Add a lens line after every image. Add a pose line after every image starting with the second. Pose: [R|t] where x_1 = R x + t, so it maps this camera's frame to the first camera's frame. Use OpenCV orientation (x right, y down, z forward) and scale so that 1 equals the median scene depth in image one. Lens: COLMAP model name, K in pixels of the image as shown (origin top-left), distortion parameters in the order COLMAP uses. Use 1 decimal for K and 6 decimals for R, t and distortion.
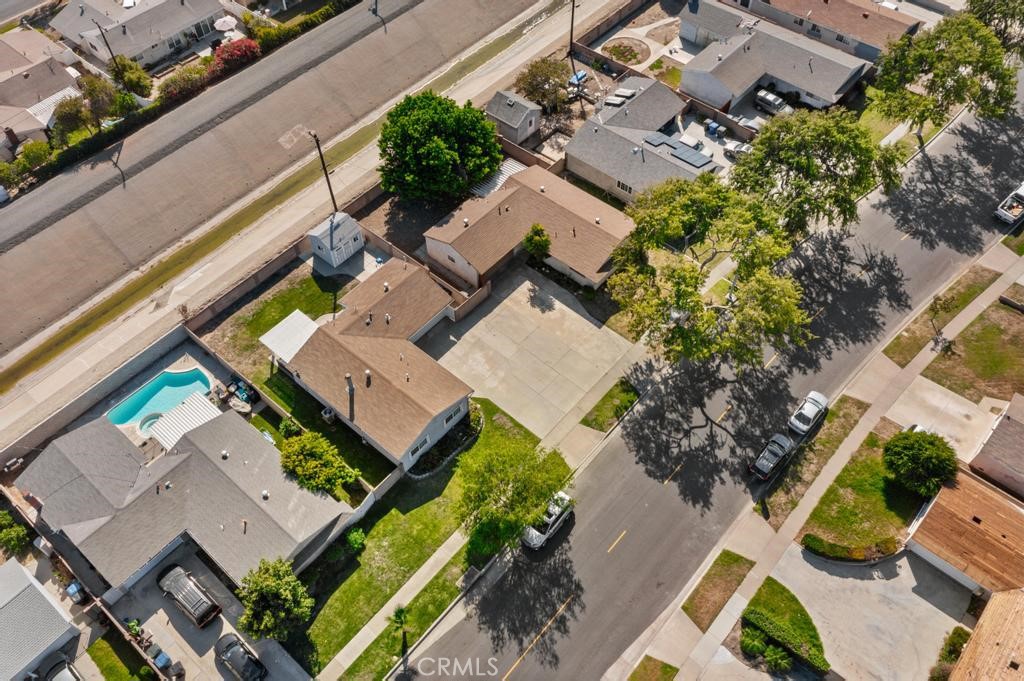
lens RADIAL K [[807.6, 0, 512.0], [0, 807.6, 340.5], [0, 0, 1]] dist [0.007745, -0.000935]
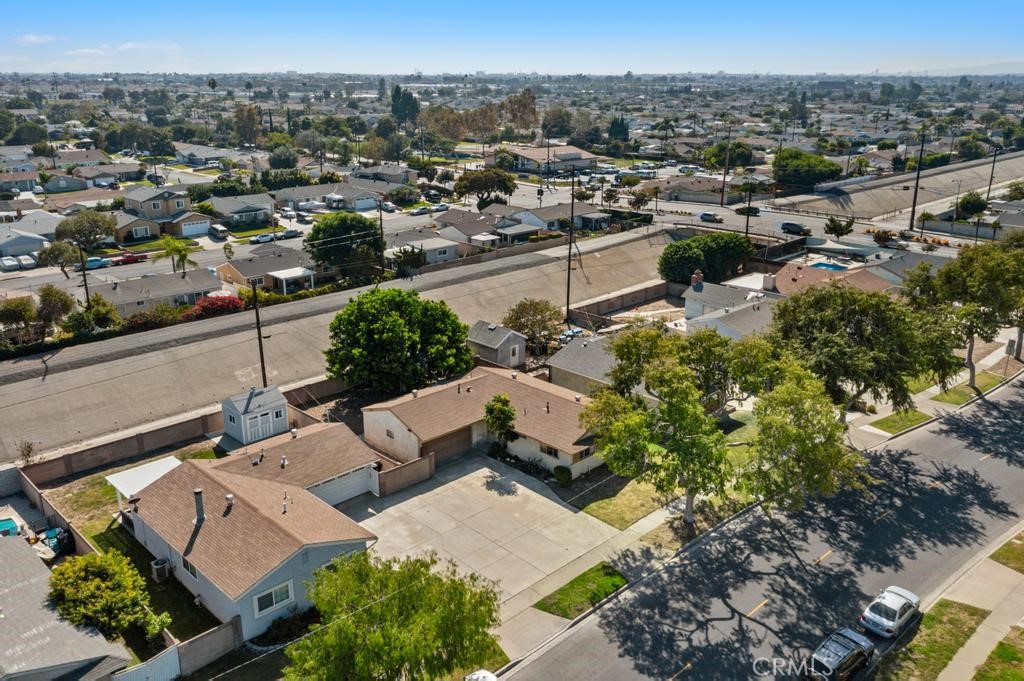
lens RADIAL K [[823.4, 0, 512.0], [0, 823.4, 340.5], [0, 0, 1]] dist [-0.010335, -0.002890]
pose [[0.997273, 0.037042, -0.063829, 0.097955], [-0.067361, 0.810195, -0.582277, 0.307657], [0.030145, 0.584989, 0.810481, 0.336426]]
